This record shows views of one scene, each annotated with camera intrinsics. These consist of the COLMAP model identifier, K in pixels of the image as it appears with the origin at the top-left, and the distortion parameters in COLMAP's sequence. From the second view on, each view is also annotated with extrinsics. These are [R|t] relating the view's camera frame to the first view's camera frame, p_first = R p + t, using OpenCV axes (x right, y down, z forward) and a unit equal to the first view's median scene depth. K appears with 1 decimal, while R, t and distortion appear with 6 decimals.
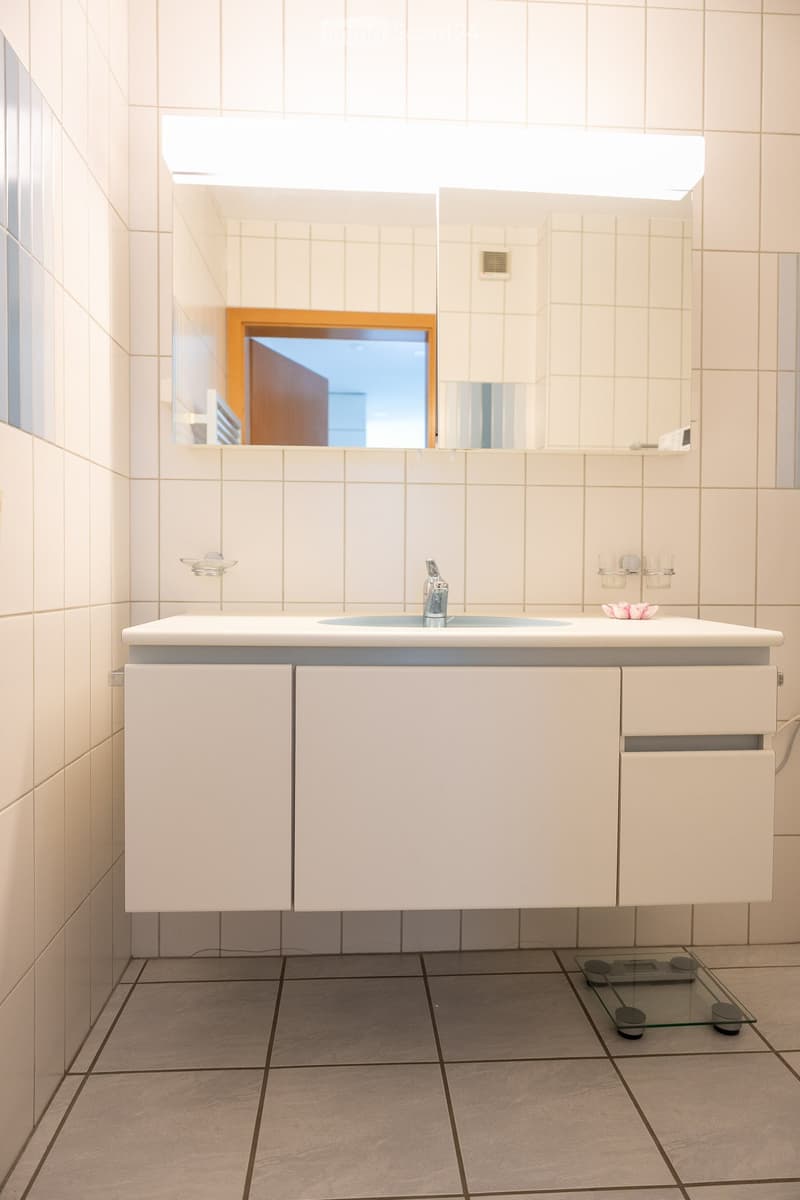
lens RADIAL K [[788.3, 0, 400.0], [0, 788.3, 600.0], [0, 0, 1]] dist [-0.033578, 0.000896]
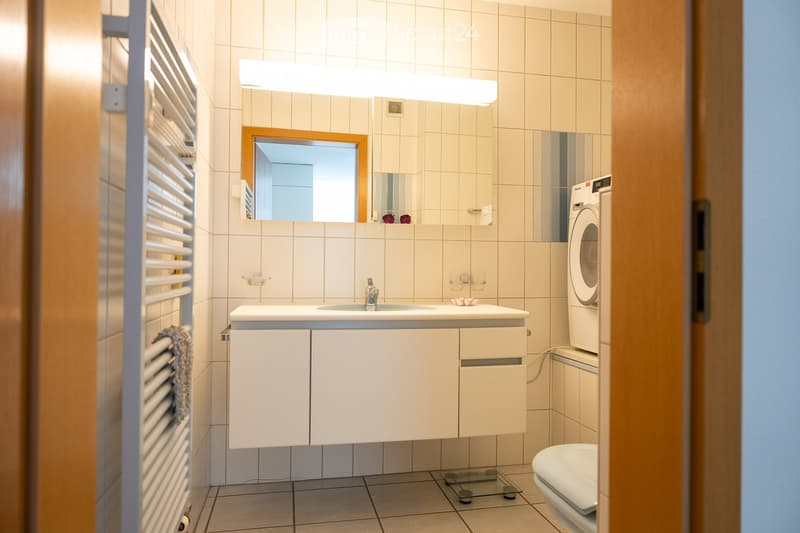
lens RADIAL K [[549.9, 0, 400.0], [0, 549.9, 266.5], [0, 0, 1]] dist [-0.063481, -0.000383]
pose [[0.988988, 0.001827, 0.147985, -0.090567], [0.003510, 0.999353, -0.035795, -0.027348], [-0.147955, 0.035920, 0.988342, -0.408412]]
